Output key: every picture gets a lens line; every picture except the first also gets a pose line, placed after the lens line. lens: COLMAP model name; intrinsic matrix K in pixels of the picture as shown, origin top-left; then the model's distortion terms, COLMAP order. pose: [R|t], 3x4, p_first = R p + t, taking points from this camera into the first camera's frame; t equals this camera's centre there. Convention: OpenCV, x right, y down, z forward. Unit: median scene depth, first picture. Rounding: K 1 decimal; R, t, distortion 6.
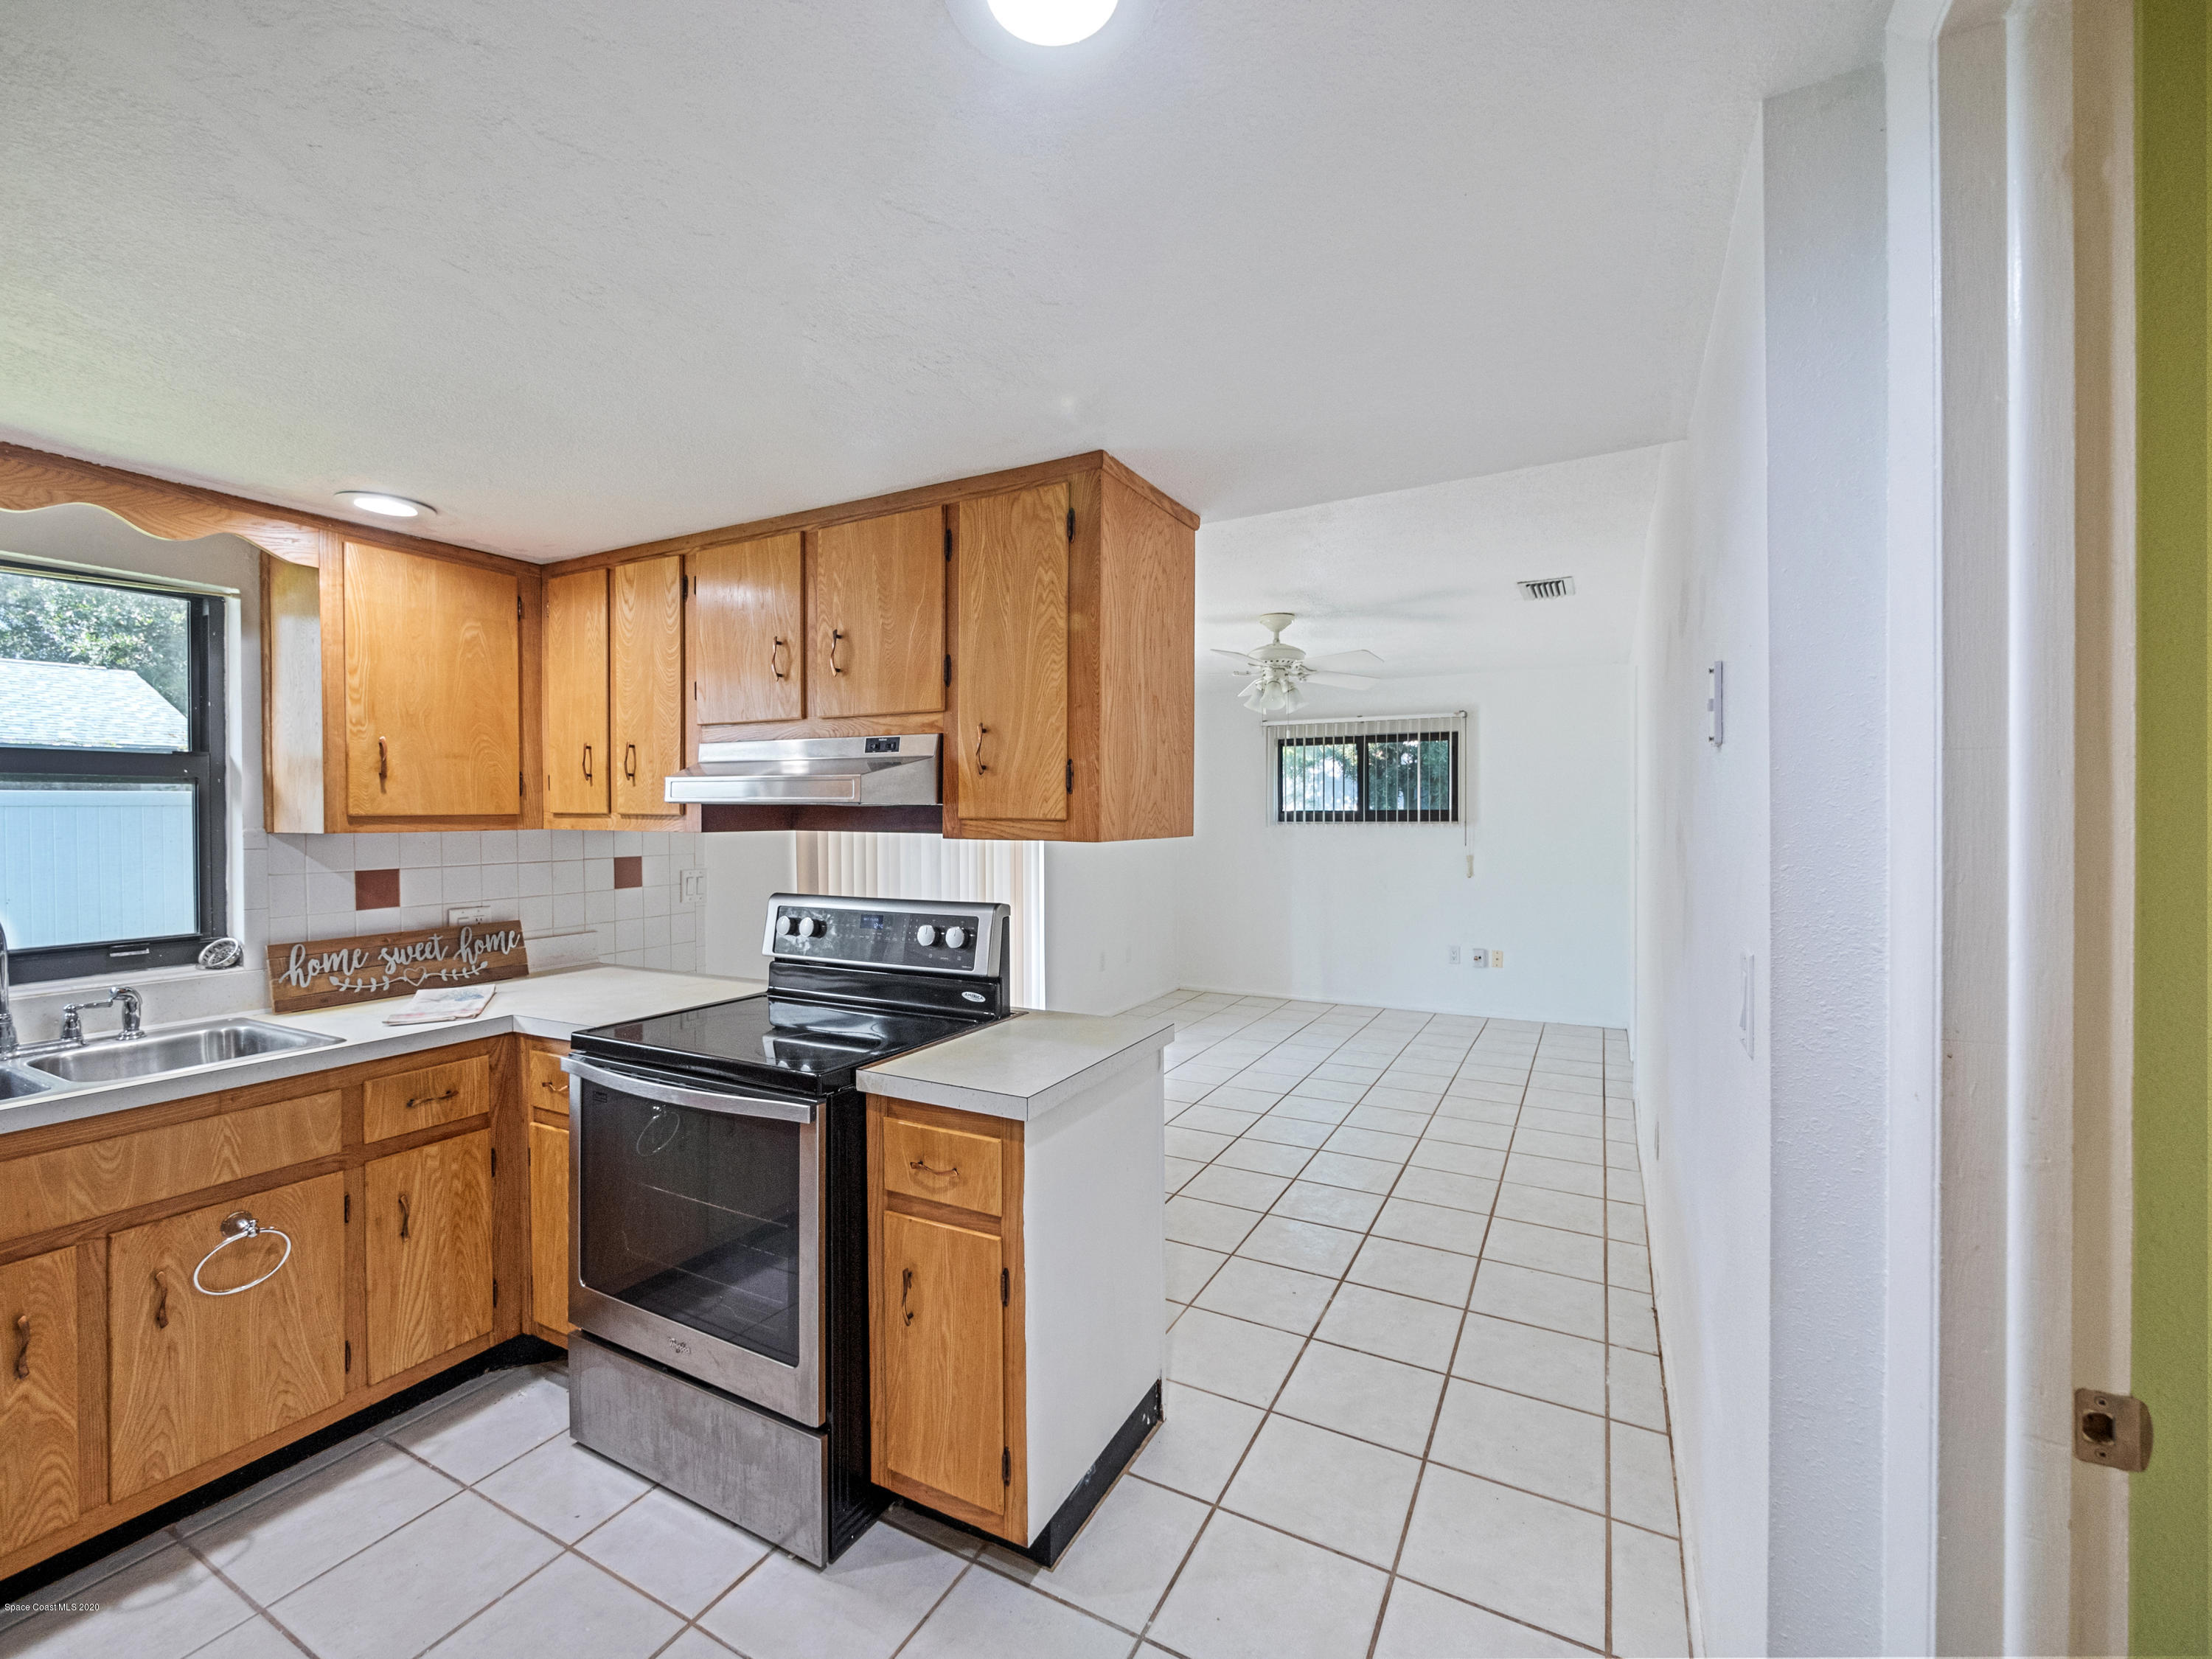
lens RADIAL K [[943.0, 0, 1106.0], [0, 943.0, 829.5], [0, 0, 1]] dist [-0.001033, -0.000291]
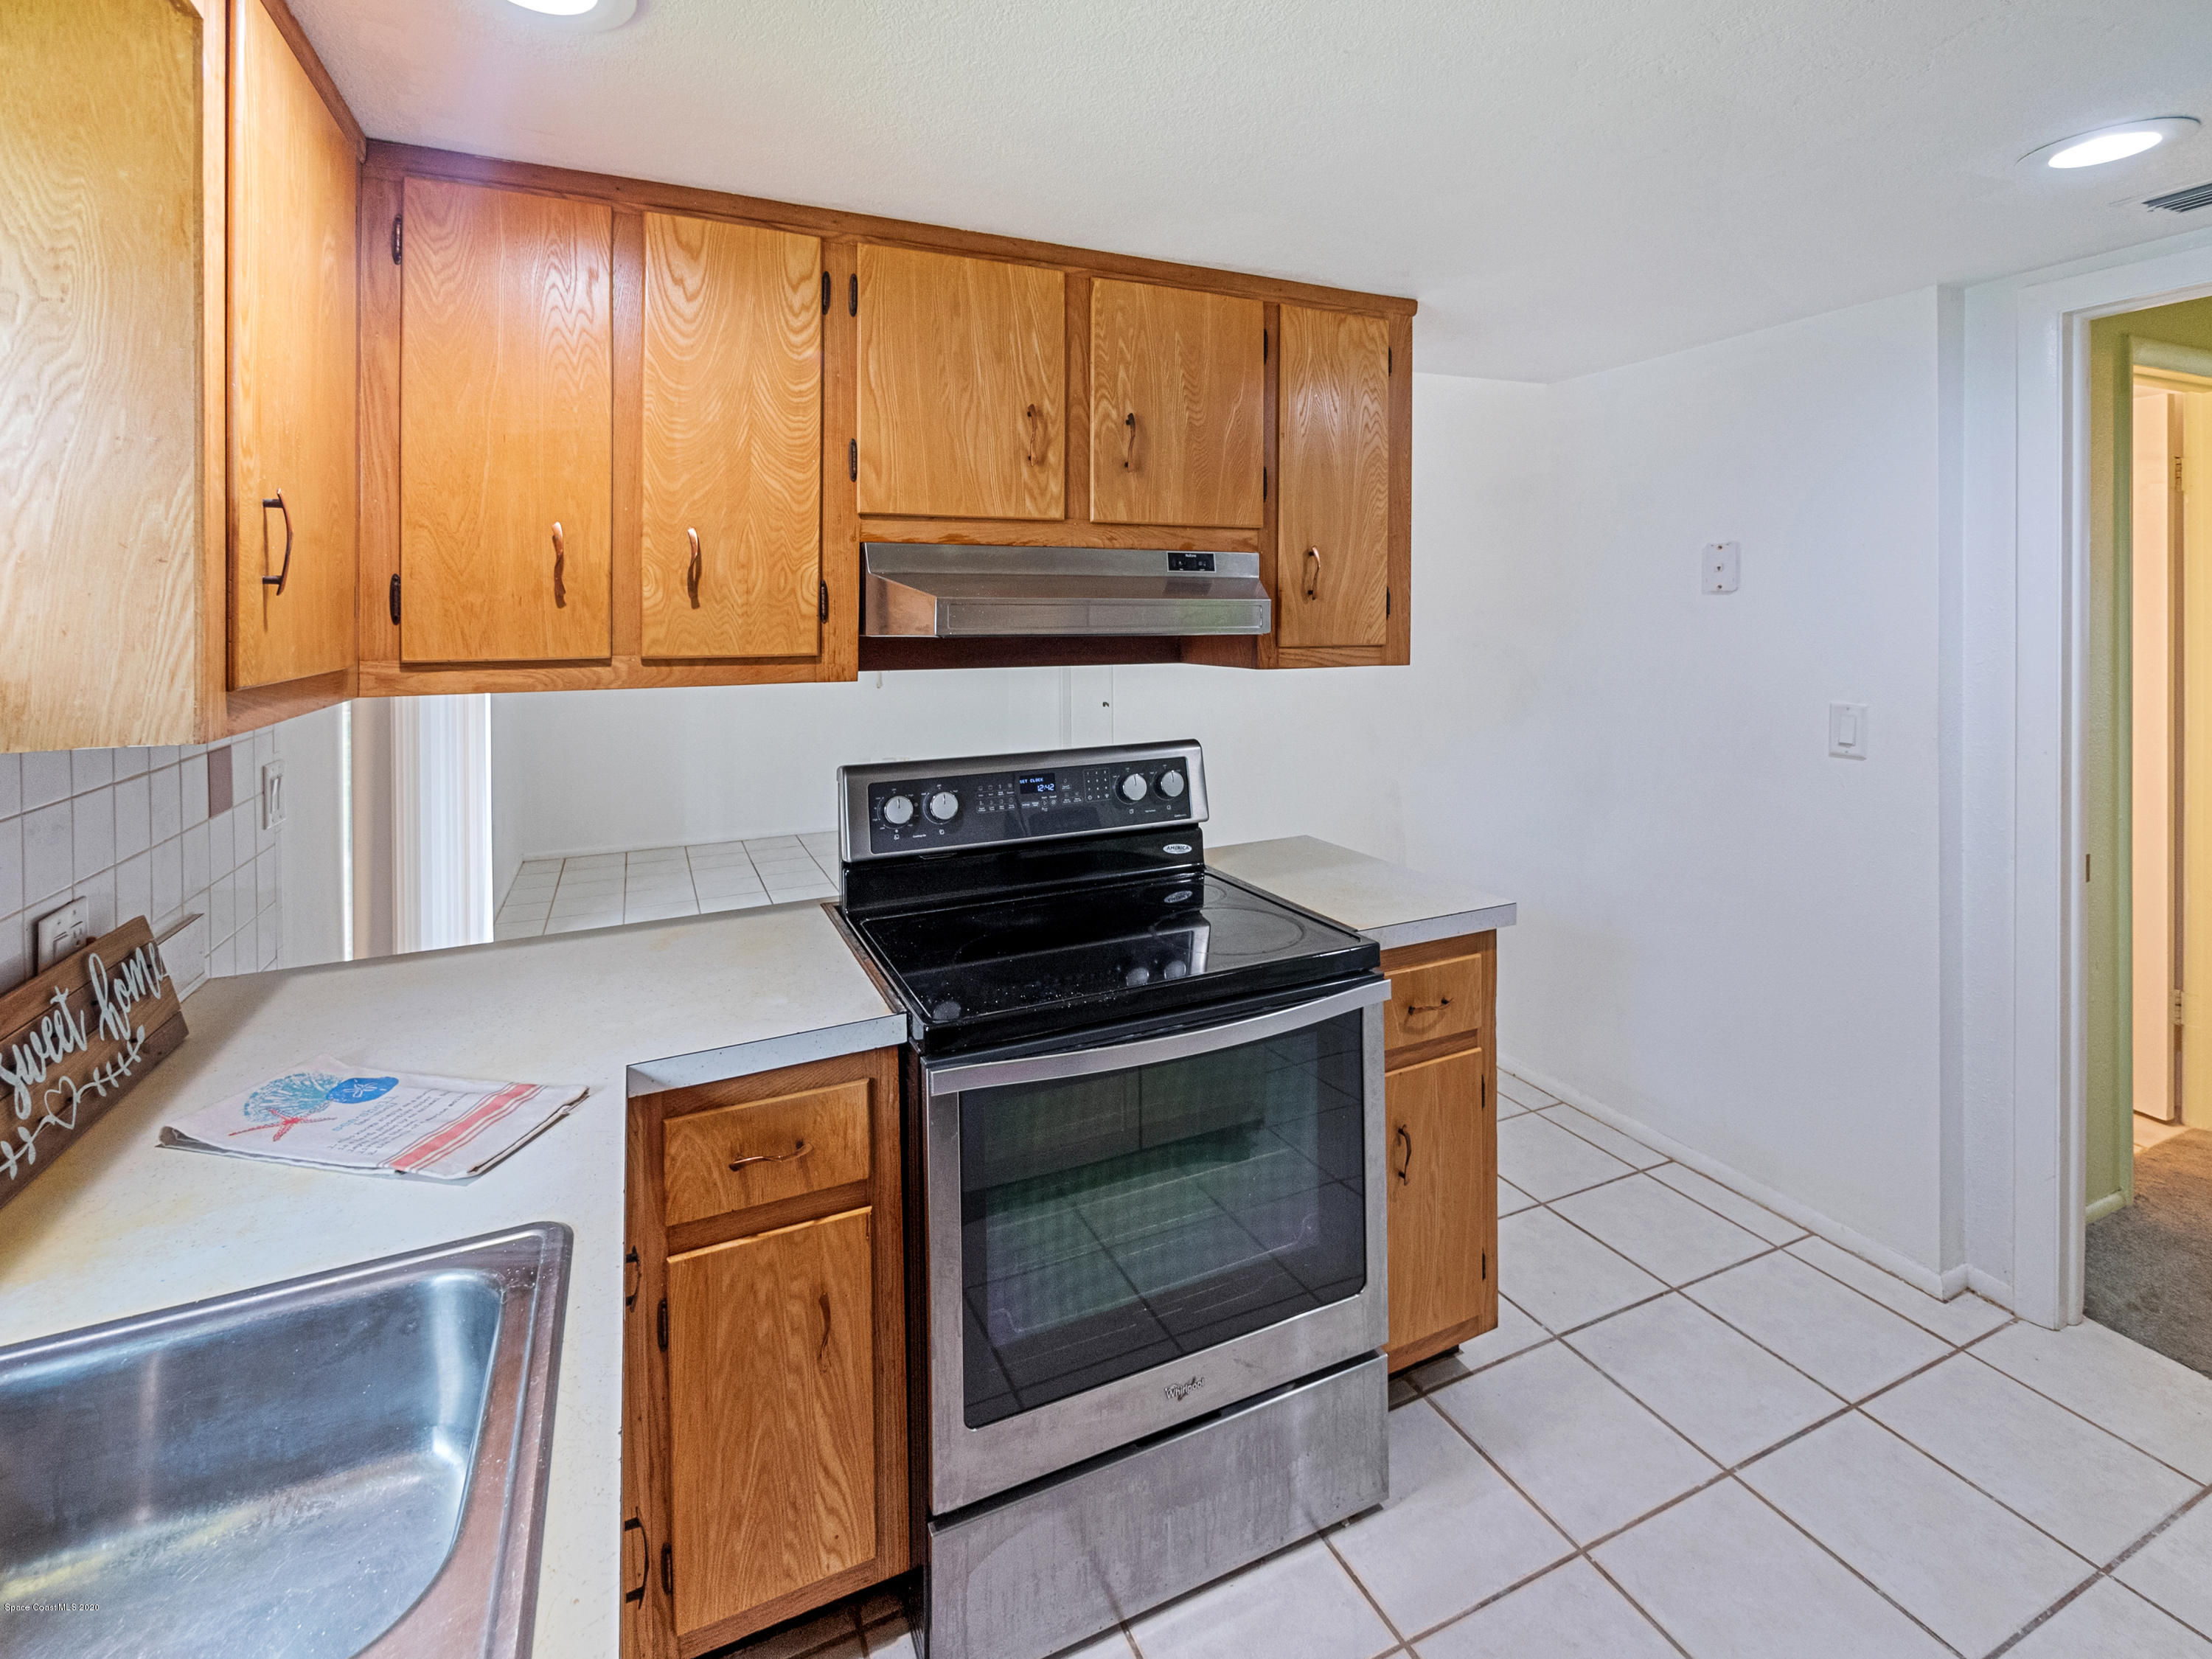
lens RADIAL K [[999.0, 0, 1097.4], [0, 999.0, 629.7], [0, 0, 1]] dist [-0.000347, 0.000401]
pose [[0.611013, -0.018991, 0.791393, -0.906485], [0.023632, 0.999704, 0.005744, -0.033563], [-0.791268, 0.015192, 0.611281, 0.477838]]
